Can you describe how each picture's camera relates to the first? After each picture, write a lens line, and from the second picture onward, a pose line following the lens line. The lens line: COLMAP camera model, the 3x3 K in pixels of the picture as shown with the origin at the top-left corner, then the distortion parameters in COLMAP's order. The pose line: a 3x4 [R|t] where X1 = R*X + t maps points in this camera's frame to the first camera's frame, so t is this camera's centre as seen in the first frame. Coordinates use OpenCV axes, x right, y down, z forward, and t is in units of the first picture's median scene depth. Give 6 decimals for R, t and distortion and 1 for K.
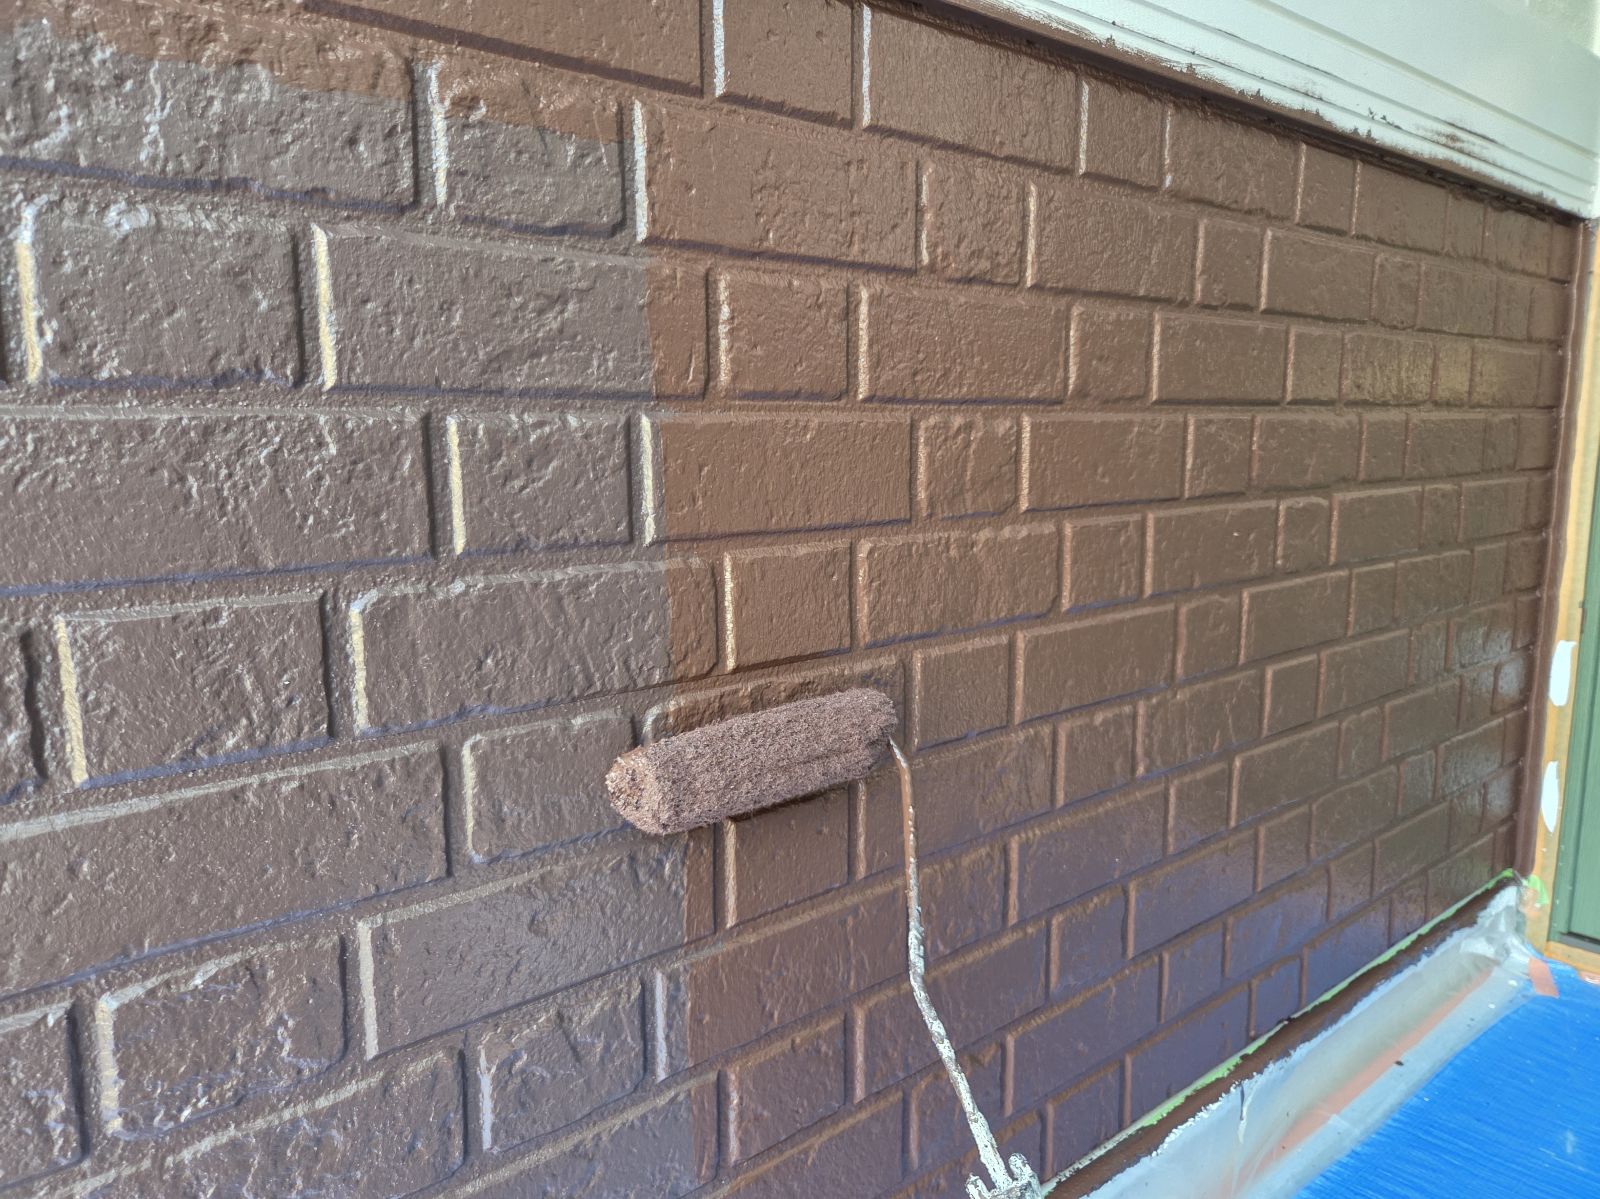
lens RADIAL K [[1124.1, 0, 800.0], [0, 1124.1, 599.5], [0, 0, 1]] dist [0.012398, -0.010593]
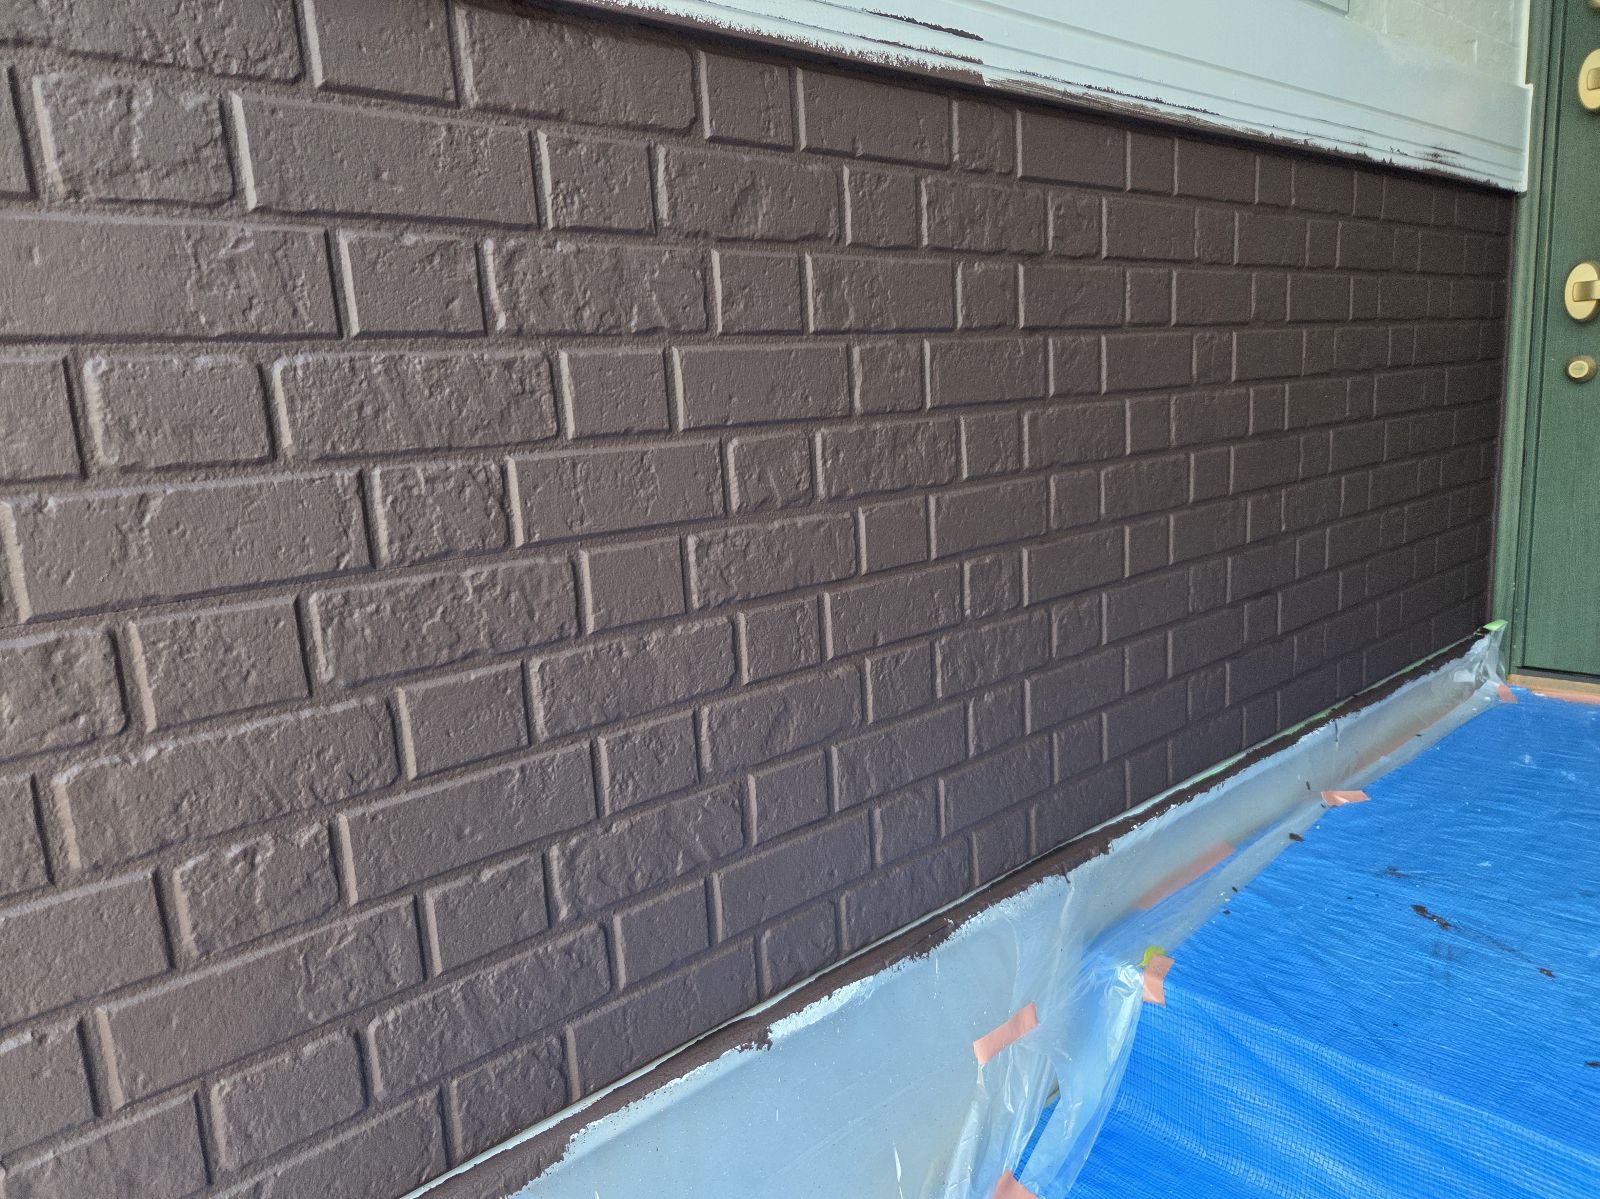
lens RADIAL K [[1087.0, 0, 800.0], [0, 1087.0, 599.5], [0, 0, 1]] dist [0.063130, -0.062302]
pose [[0.998097, -0.058548, 0.019346, -0.486058], [0.057835, 0.997693, 0.035547, 0.149453], [-0.021383, -0.034361, 0.999181, -0.715885]]
